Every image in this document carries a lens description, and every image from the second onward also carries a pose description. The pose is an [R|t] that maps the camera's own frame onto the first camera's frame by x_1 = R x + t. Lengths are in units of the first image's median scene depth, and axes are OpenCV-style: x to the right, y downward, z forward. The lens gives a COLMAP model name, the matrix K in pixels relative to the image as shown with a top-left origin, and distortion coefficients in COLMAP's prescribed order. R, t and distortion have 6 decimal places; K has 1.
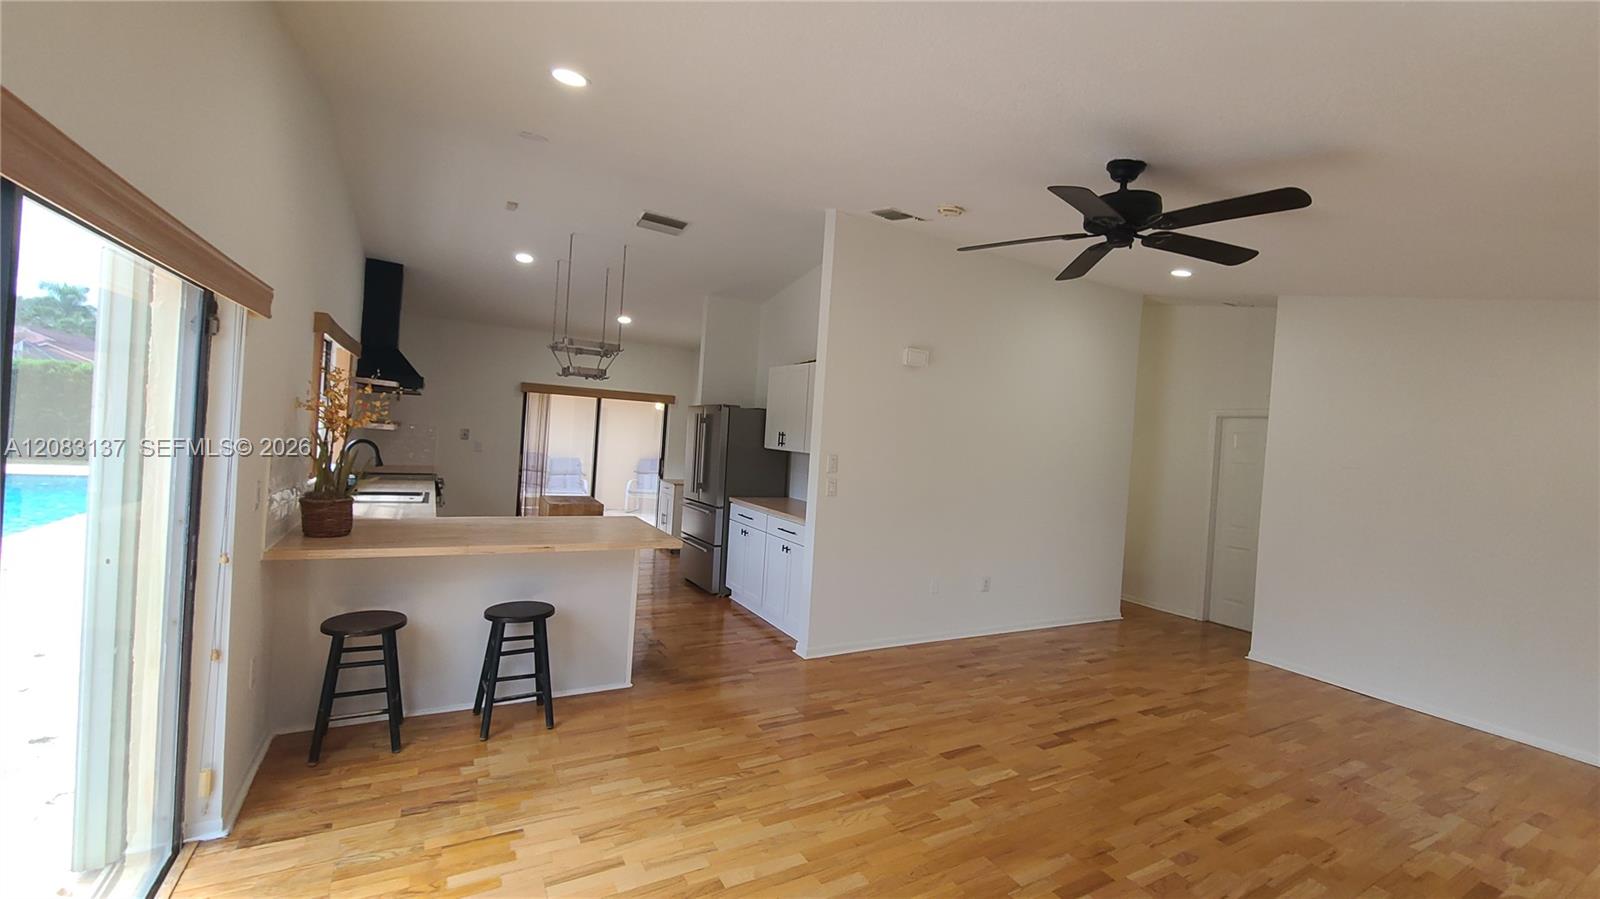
lens RADIAL K [[677.4, 0, 802.0], [0, 677.4, 444.9], [0, 0, 1]] dist [0.003808, -0.000005]
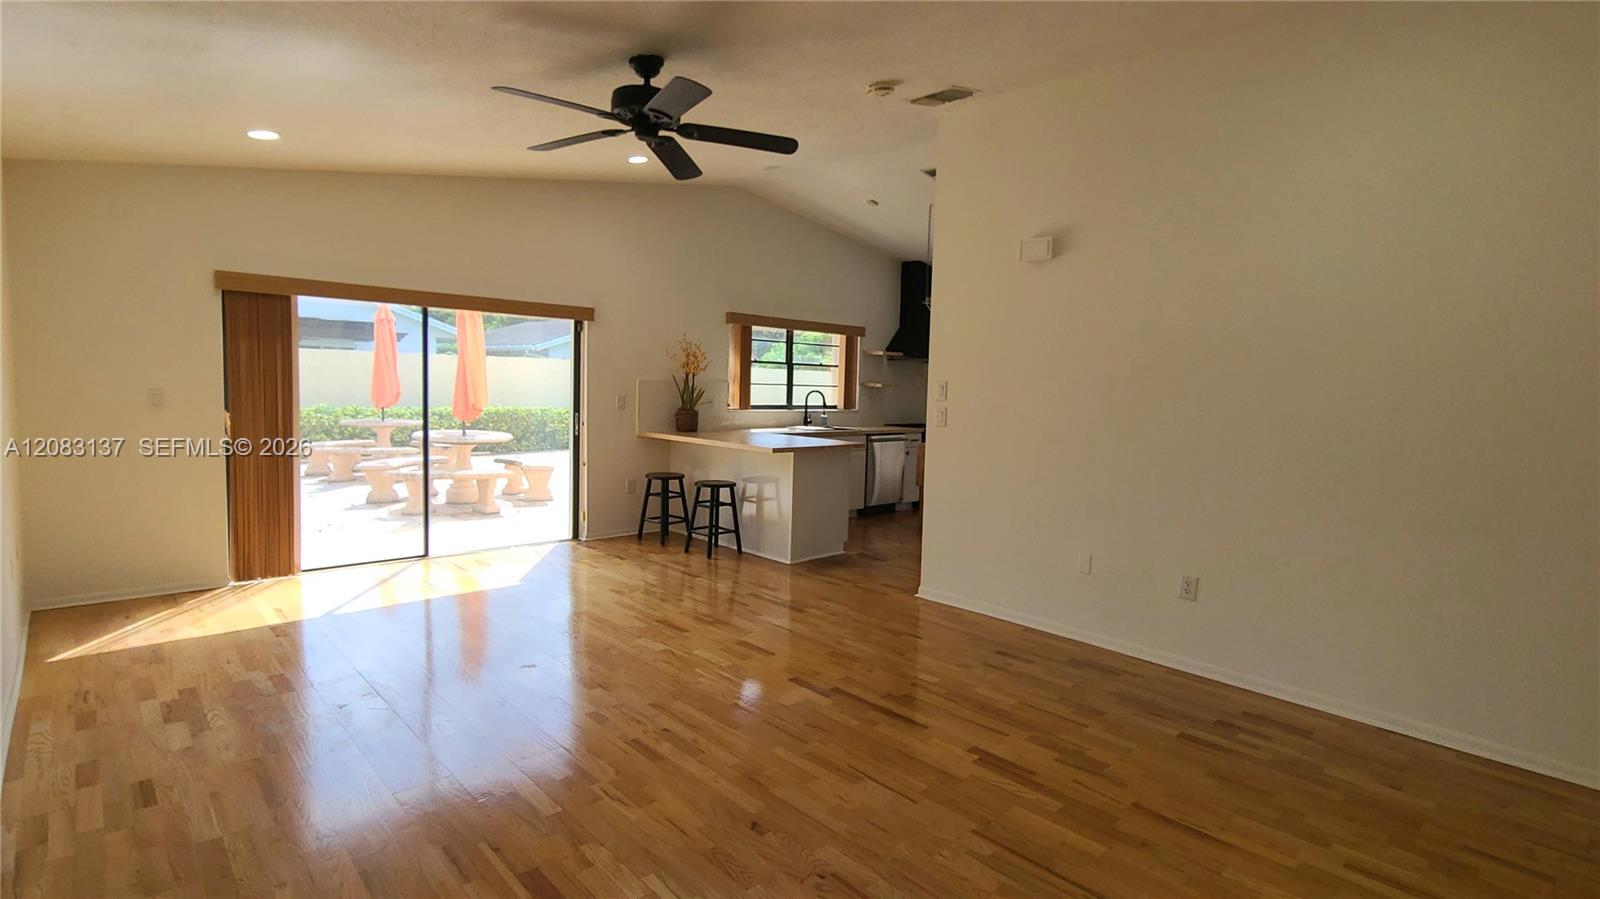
lens RADIAL K [[779.9, 0, 801.9], [0, 779.9, 443.1], [0, 0, 1]] dist [0.000975, -0.001003]
pose [[0.211802, 0.016596, -0.977172, 1.153415], [-0.033884, 0.999379, 0.009629, 0.105831], [0.976725, 0.031071, 0.212233, 0.667367]]
